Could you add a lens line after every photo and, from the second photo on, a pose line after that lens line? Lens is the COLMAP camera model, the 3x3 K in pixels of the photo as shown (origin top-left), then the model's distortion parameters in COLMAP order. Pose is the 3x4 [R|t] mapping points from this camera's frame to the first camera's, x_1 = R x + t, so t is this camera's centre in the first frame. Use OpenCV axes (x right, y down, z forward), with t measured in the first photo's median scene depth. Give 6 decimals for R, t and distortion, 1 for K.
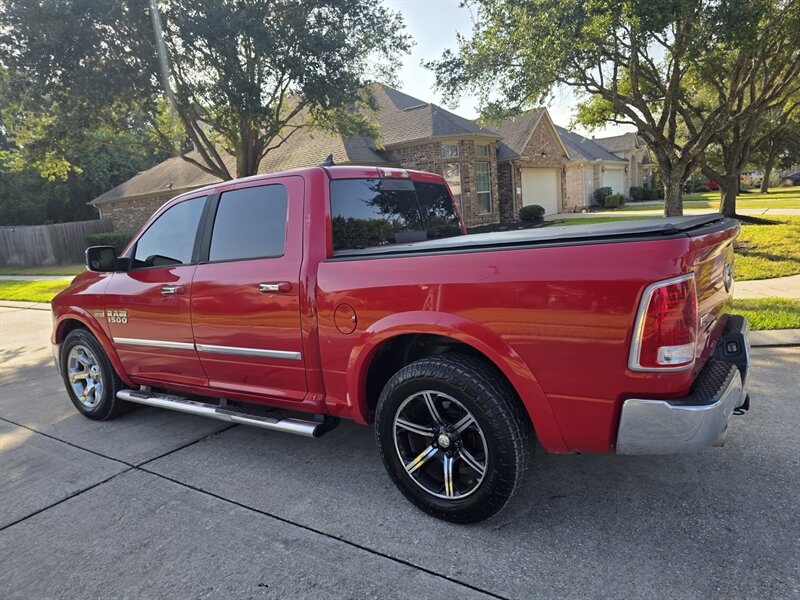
lens RADIAL K [[529.7, 0, 412.7], [0, 529.7, 298.3], [0, 0, 1]] dist [0.061210, -0.059548]
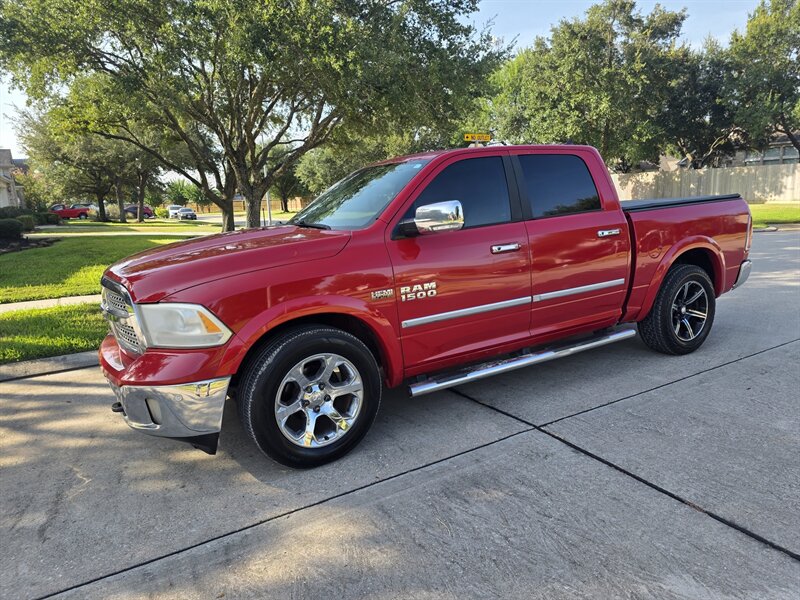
lens RADIAL K [[533.6, 0, 403.4], [0, 533.6, 299.2], [0, 0, 1]] dist [0.069505, -0.066535]
pose [[0.424397, -0.095376, 0.900439, -1.455747], [0.150377, 0.988051, 0.033780, 0.018351], [-0.892902, 0.121070, 0.433669, 0.766038]]
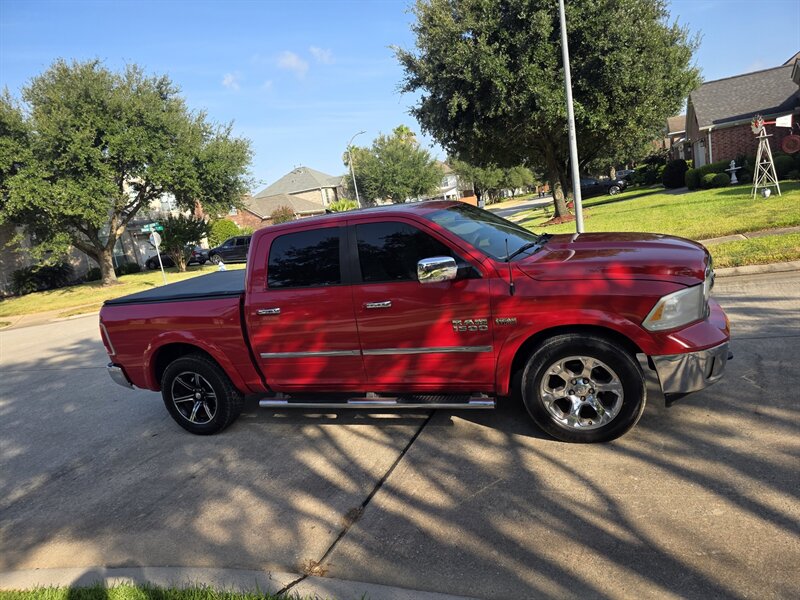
lens RADIAL K [[530.9, 0, 398.0], [0, 530.9, 306.8], [0, 0, 1]] dist [0.068501, -0.062424]
pose [[-0.951183, 0.270934, -0.147802, -0.023855], [0.209110, 0.917984, 0.337014, -0.478250], [0.226989, 0.289655, -0.929826, 2.543488]]
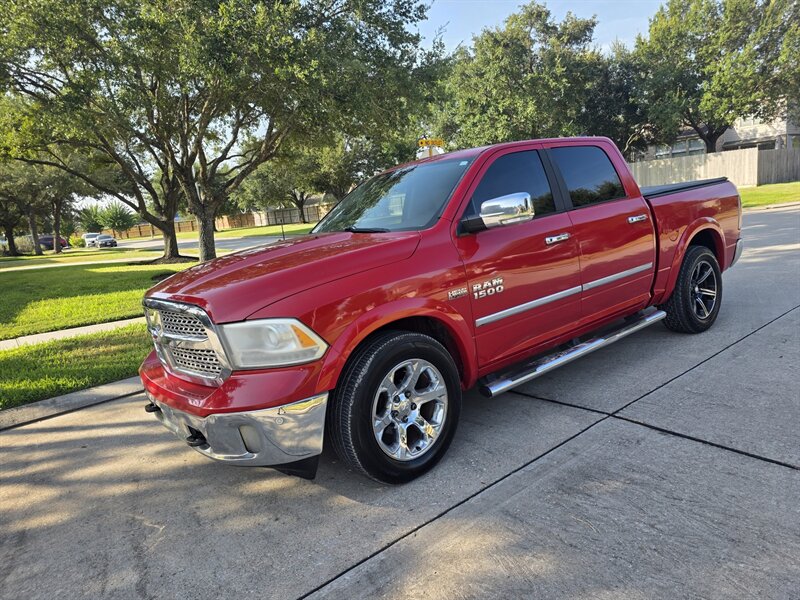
lens RADIAL K [[536.1, 0, 403.6], [0, 536.1, 290.8], [0, 0, 1]] dist [0.069364, -0.066413]
pose [[0.304889, -0.095301, 0.947608, -1.516453], [0.231079, 0.972652, 0.023471, -0.009319], [-0.923929, 0.211817, 0.318573, 0.983218]]
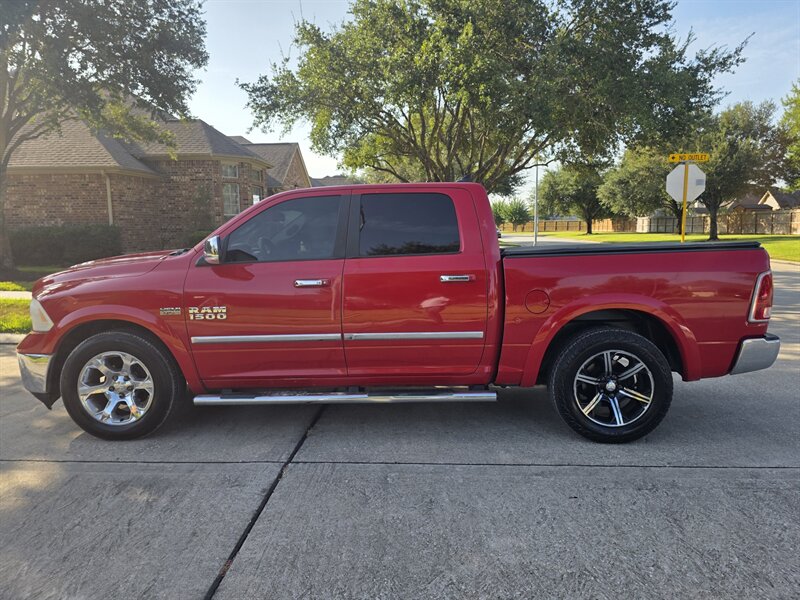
lens RADIAL K [[528.7, 0, 403.5], [0, 528.7, 291.1], [0, 0, 1]] dist [0.066827, -0.065580]
pose [[0.850158, 0.019188, 0.526178, -0.848626], [0.017986, 0.997694, -0.065444, 0.071162], [-0.526221, 0.065102, 0.847852, 0.050510]]
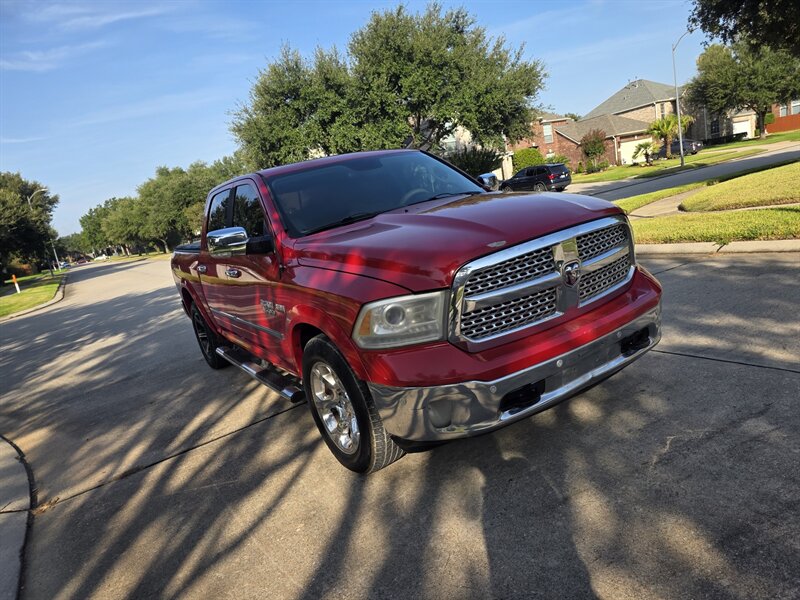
lens RADIAL K [[536.6, 0, 406.0], [0, 536.6, 297.7], [0, 0, 1]] dist [0.079372, -0.078862]
pose [[-0.876825, 0.178009, 0.446644, -0.973977], [0.324197, 0.904892, 0.275803, -0.248639], [-0.355069, 0.386631, -0.851142, 2.313866]]
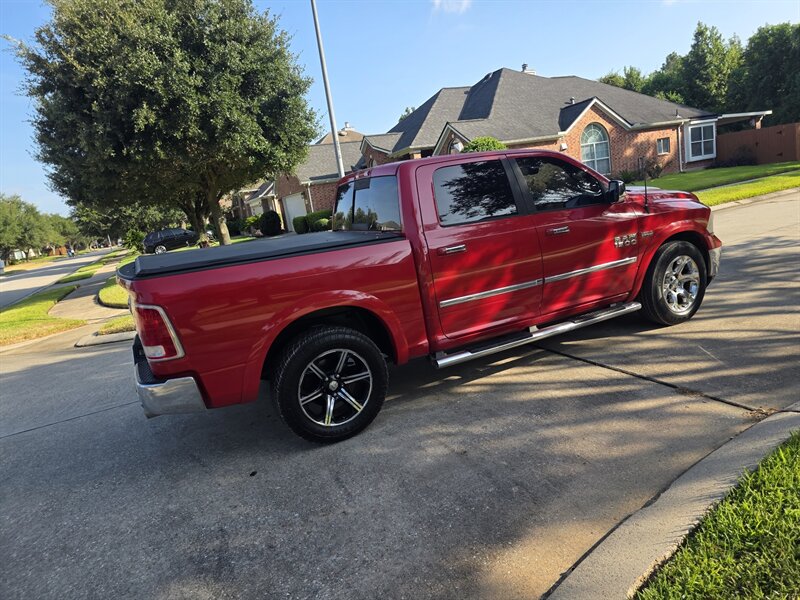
lens RADIAL K [[537.5, 0, 405.0], [0, 537.5, 293.2], [0, 0, 1]] dist [0.073144, -0.069855]
pose [[-0.471296, 0.304693, -0.827673, 1.091616], [0.052815, 0.946497, 0.318361, -0.378857], [0.880393, 0.106329, -0.462172, 1.730293]]
